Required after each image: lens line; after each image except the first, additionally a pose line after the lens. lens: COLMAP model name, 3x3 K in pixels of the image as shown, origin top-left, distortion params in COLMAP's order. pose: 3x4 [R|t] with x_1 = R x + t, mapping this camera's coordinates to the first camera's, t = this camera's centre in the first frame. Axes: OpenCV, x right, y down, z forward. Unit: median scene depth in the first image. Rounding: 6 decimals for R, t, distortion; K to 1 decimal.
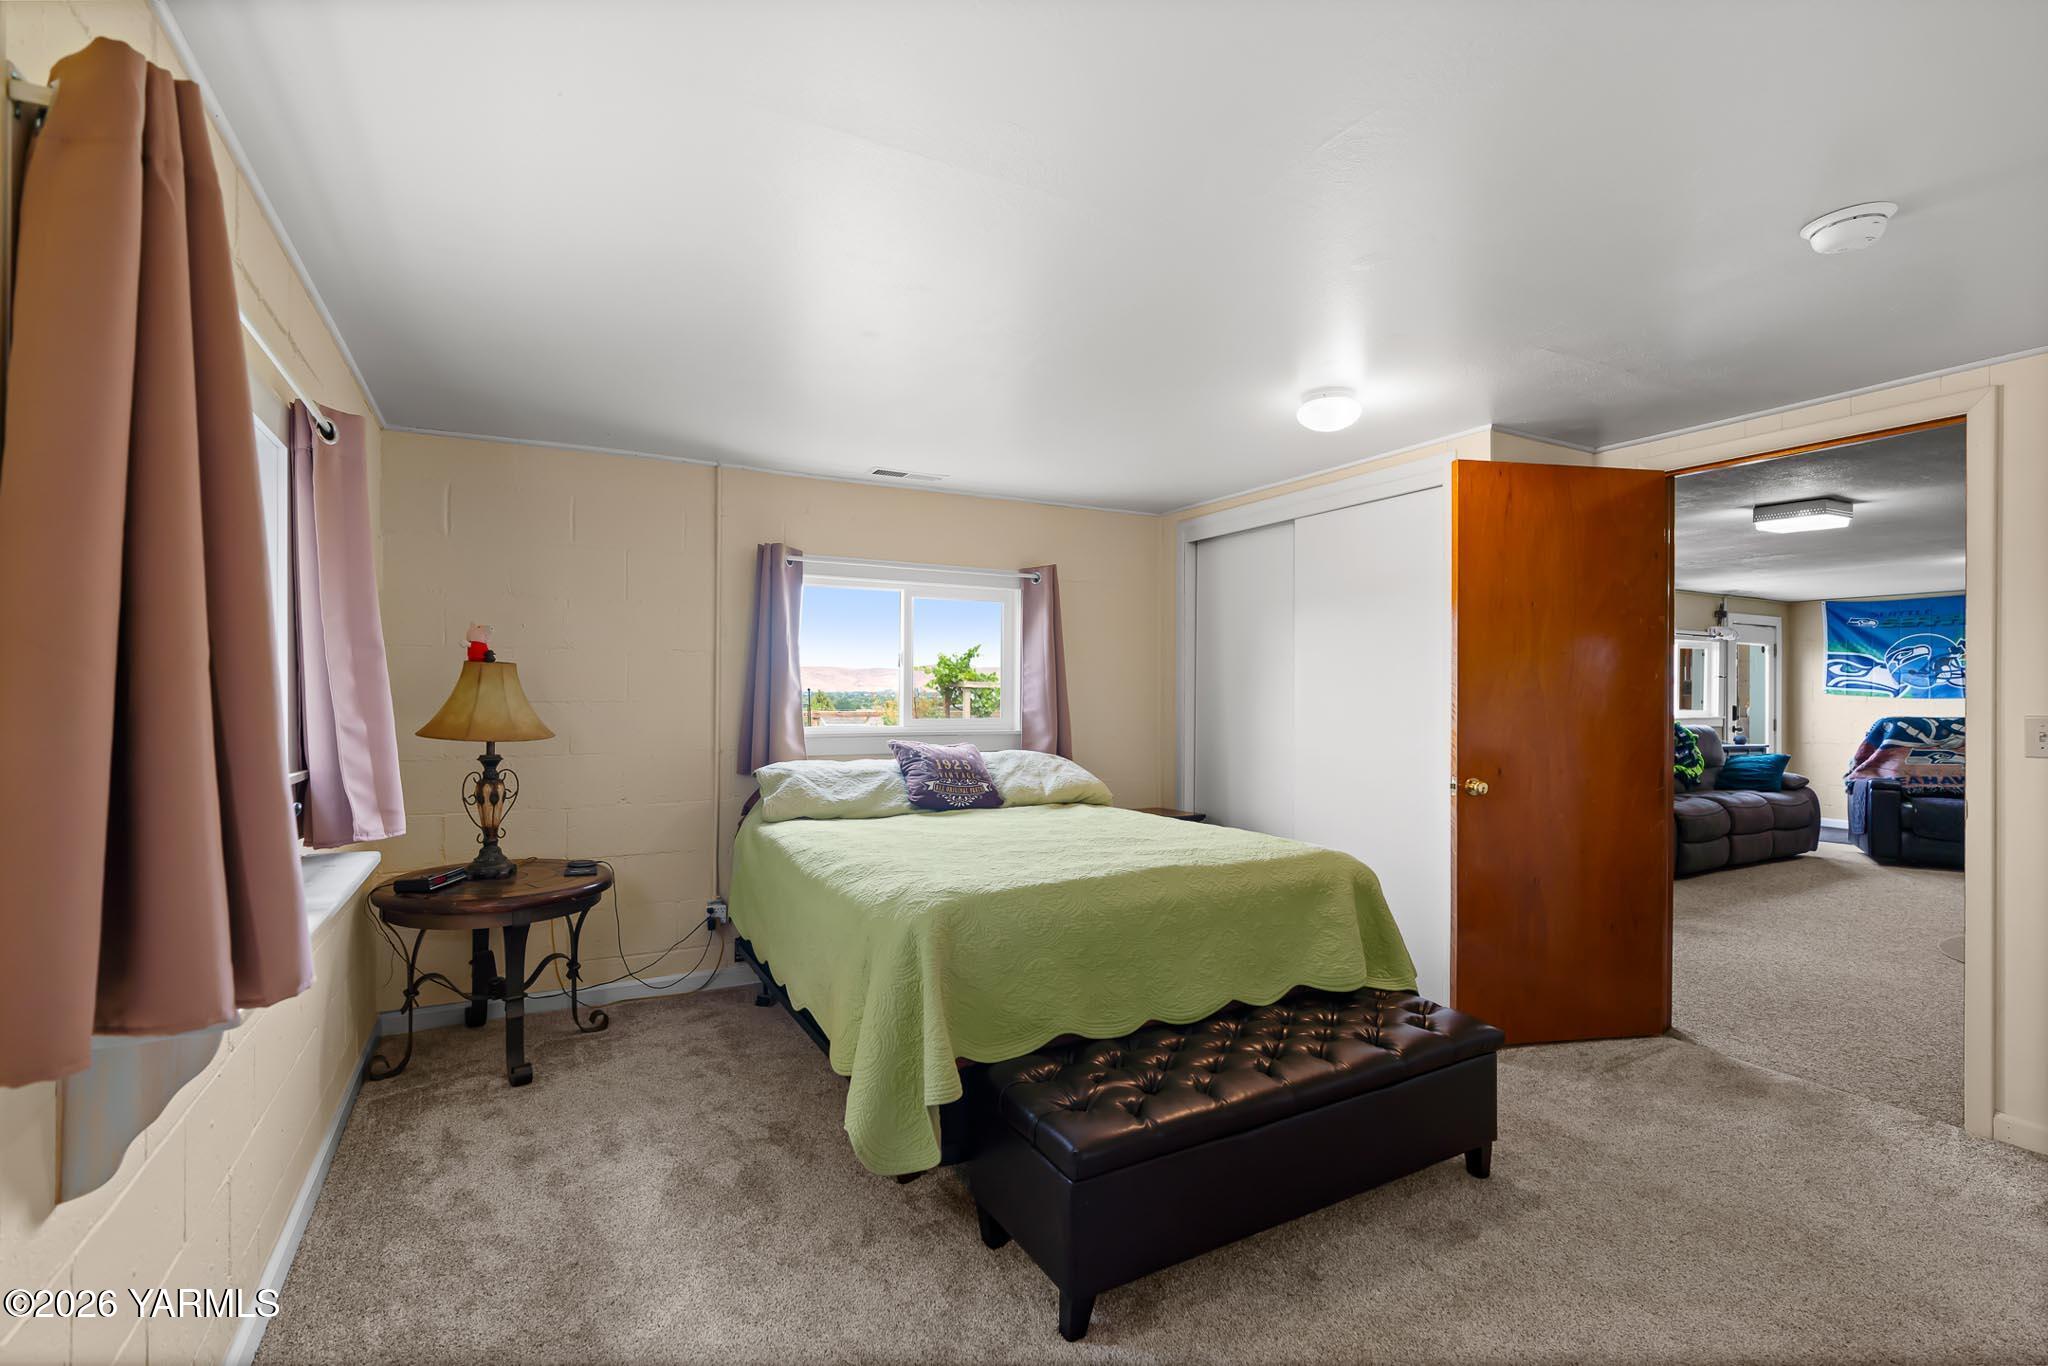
lens RADIAL K [[924.9, 0, 1007.1], [0, 924.9, 693.8], [0, 0, 1]] dist [0.000153, 0.000317]
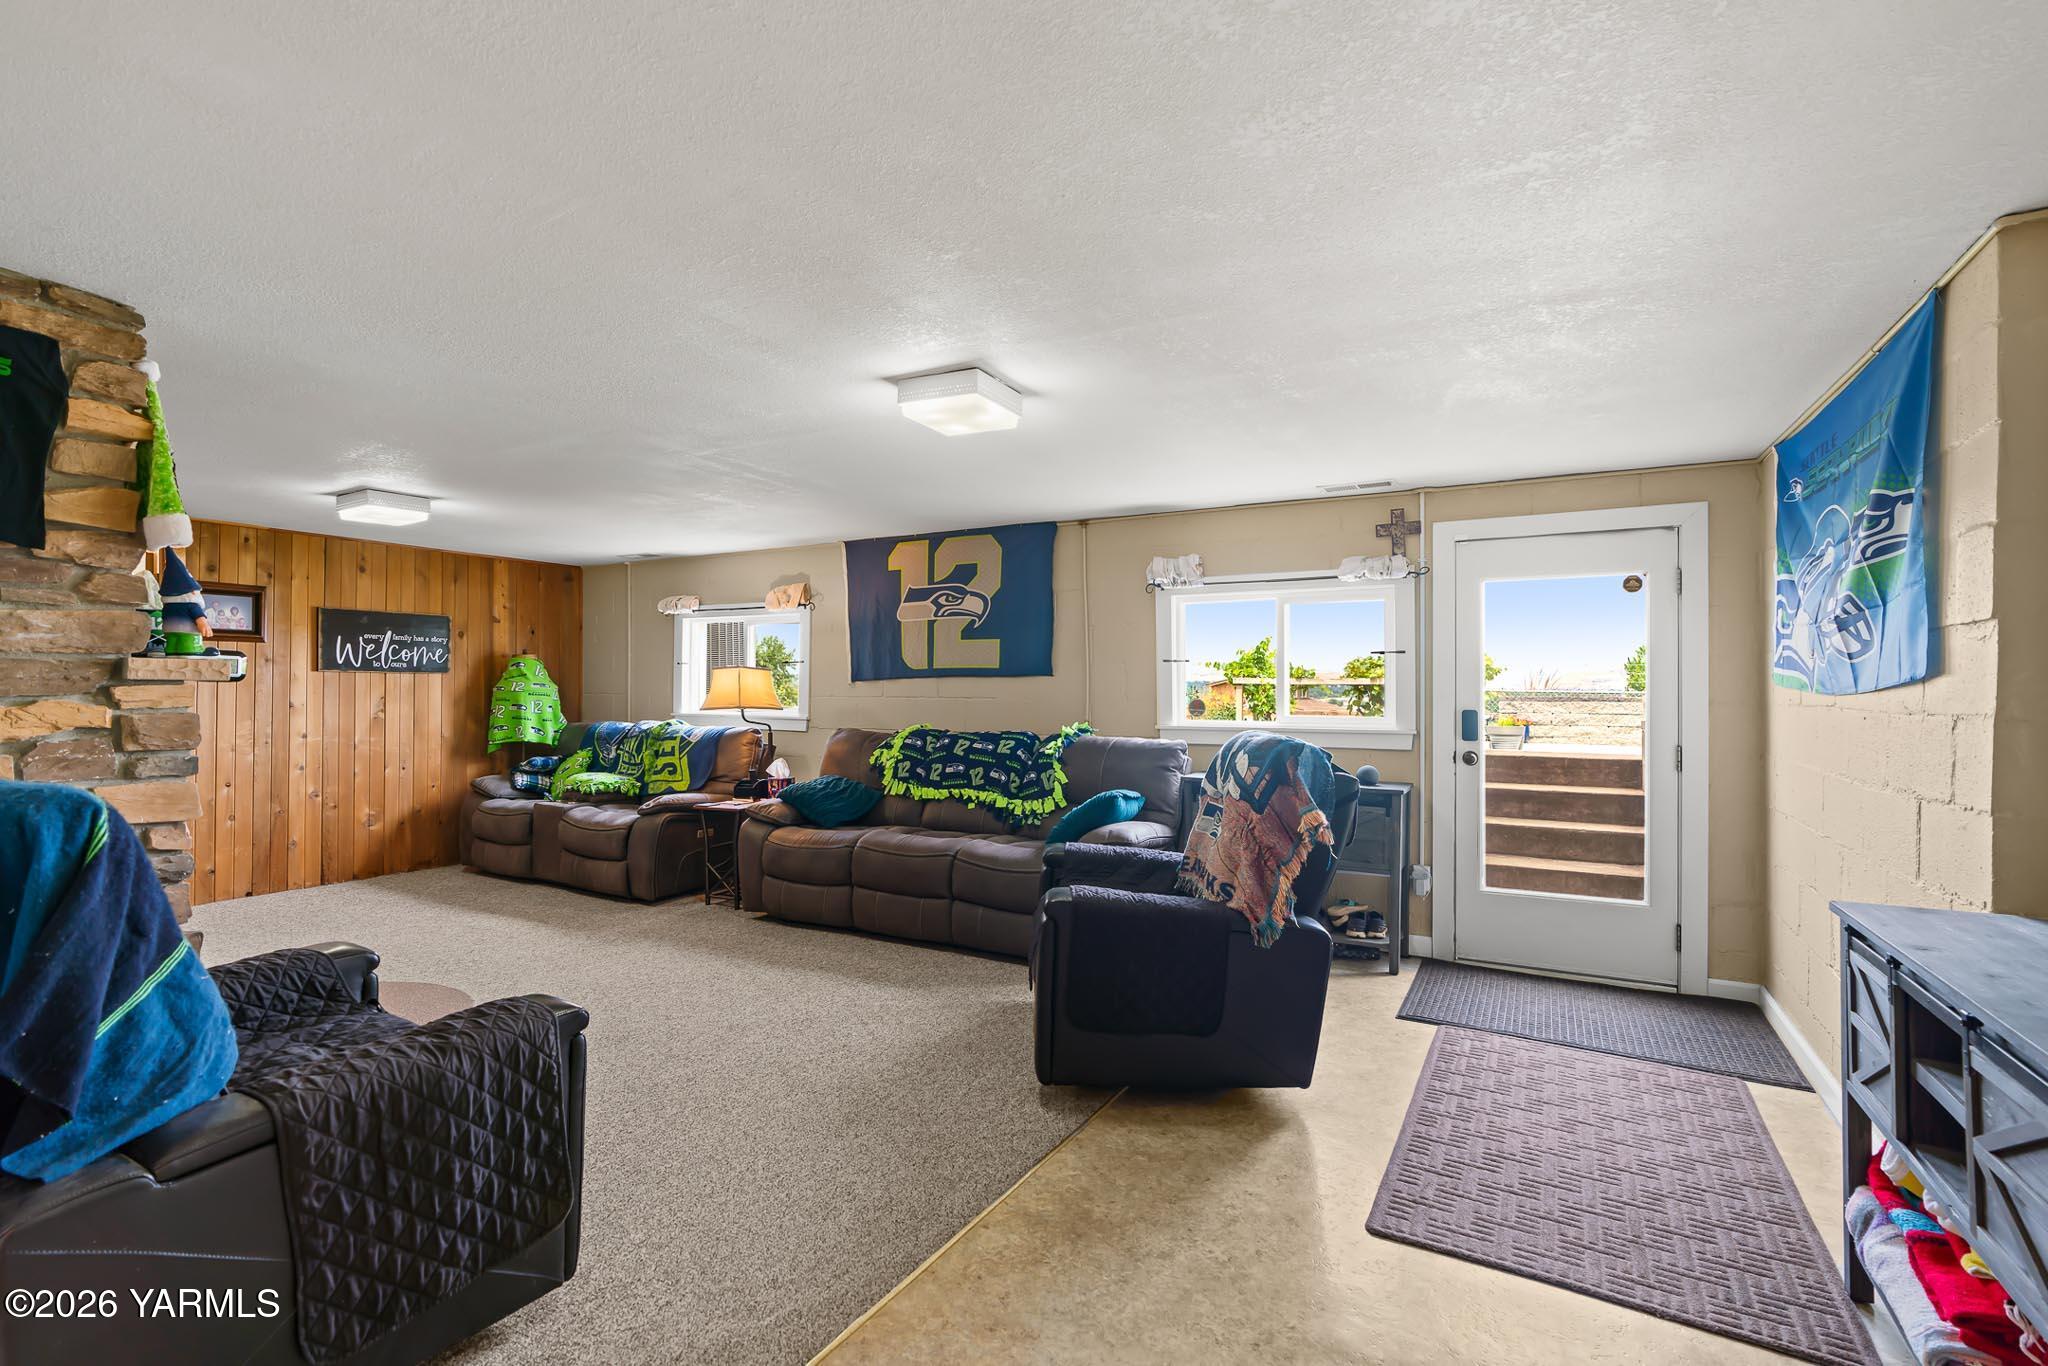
lens RADIAL K [[924.9, 0, 1024.1], [0, 924.9, 686.6], [0, 0, 1]] dist [0.000153, 0.000317]
pose [[0.541602, 0.005934, -0.840614, 1.271667], [0.004530, 0.999940, 0.009978, -0.006118], [0.840623, -0.009212, 0.541543, 0.639329]]
